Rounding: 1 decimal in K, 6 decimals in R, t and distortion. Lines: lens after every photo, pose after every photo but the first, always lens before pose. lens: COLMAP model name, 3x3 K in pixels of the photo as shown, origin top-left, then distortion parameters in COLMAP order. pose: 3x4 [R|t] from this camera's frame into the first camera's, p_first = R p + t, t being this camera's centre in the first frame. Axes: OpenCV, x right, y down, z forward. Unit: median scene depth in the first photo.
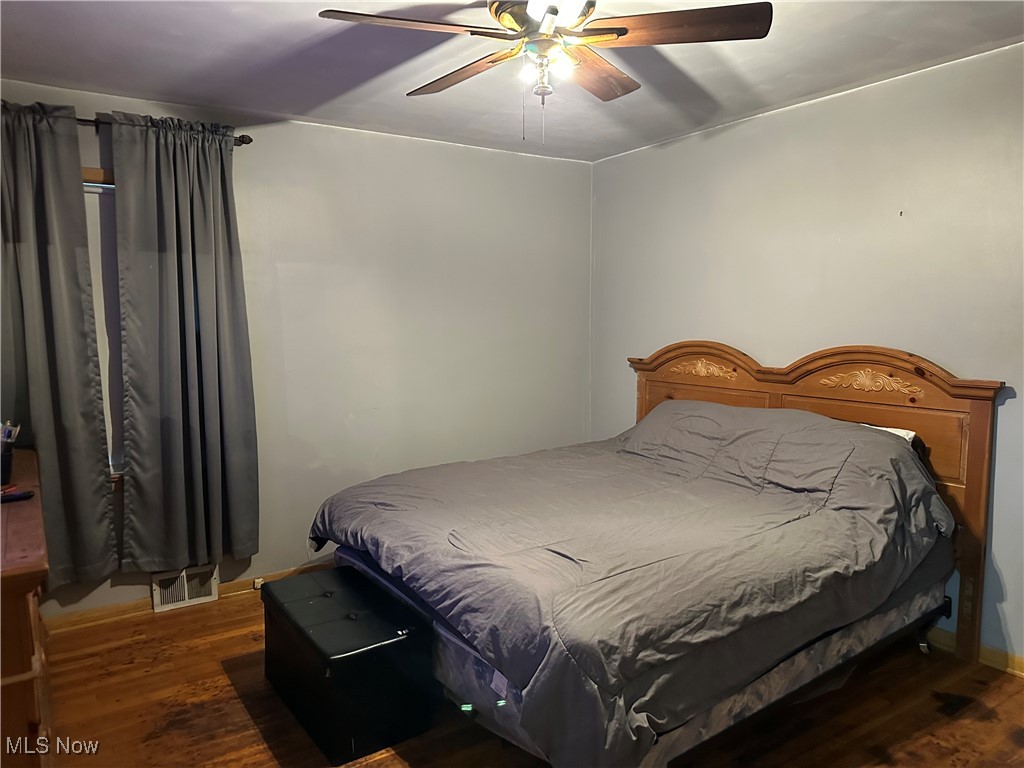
lens RADIAL K [[732.3, 0, 512.0], [0, 732.3, 384.0], [0, 0, 1]] dist [0.081478, -0.104786]
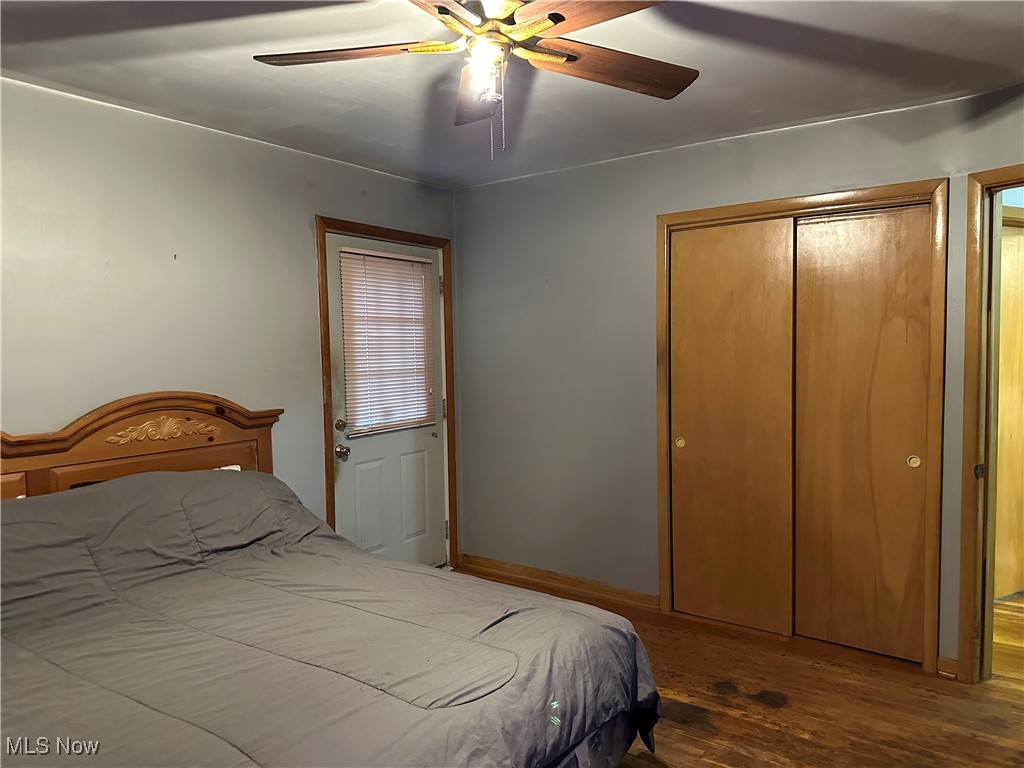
lens RADIAL K [[732.3, 0, 512.0], [0, 732.3, 384.0], [0, 0, 1]] dist [0.081478, -0.104786]
pose [[-0.354058, -0.033658, 0.934618, -0.575620], [0.115251, 0.990164, 0.079319, -0.088311], [-0.928095, 0.135799, -0.346696, 0.959129]]
